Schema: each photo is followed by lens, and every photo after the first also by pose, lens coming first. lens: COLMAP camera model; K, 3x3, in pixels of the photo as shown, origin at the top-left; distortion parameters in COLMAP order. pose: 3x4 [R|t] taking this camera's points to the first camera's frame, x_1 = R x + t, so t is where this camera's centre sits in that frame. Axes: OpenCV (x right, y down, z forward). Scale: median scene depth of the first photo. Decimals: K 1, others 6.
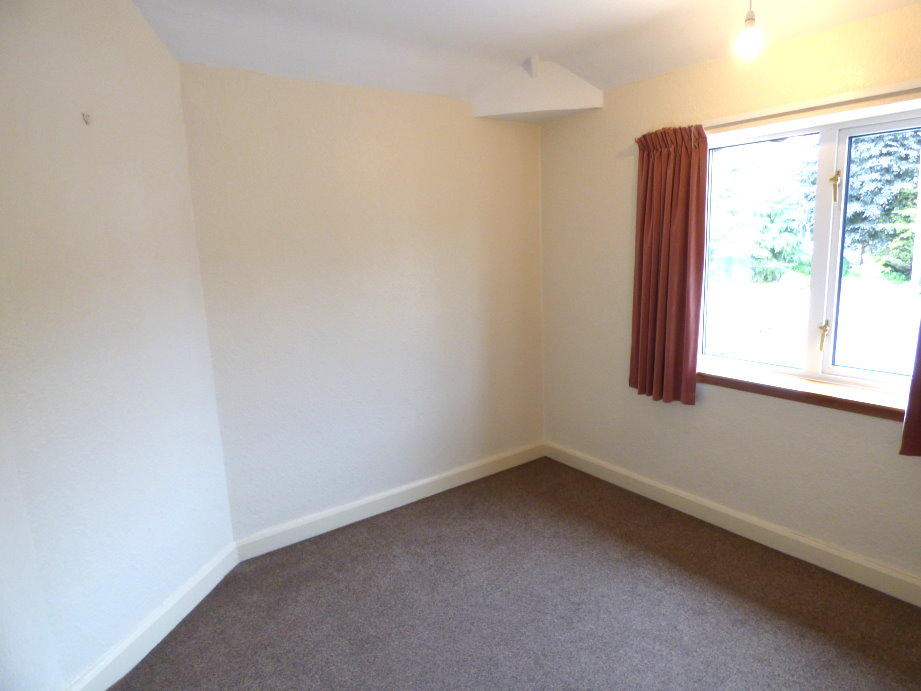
lens RADIAL K [[556.5, 0, 459.8], [0, 556.5, 346.3], [0, 0, 1]] dist [-0.004325, -0.005497]
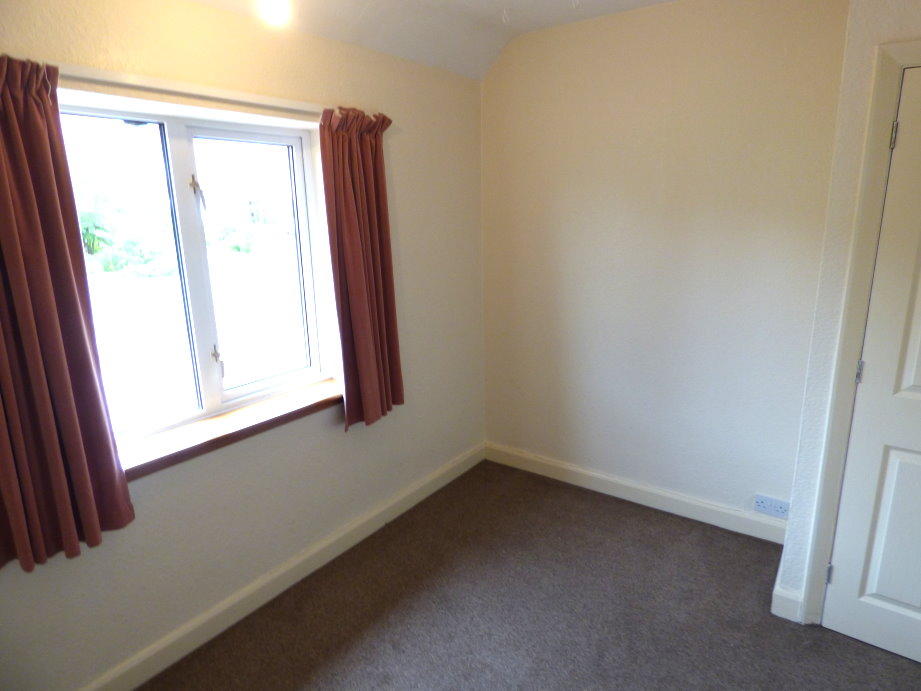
lens RADIAL K [[556.5, 0, 463.0], [0, 556.5, 342.4], [0, 0, 1]] dist [-0.004325, -0.005497]
pose [[-0.310178, -0.196413, 0.930167, -0.293968], [0.196270, 0.944116, 0.264807, -0.215187], [-0.930198, 0.264701, -0.254294, 0.890173]]
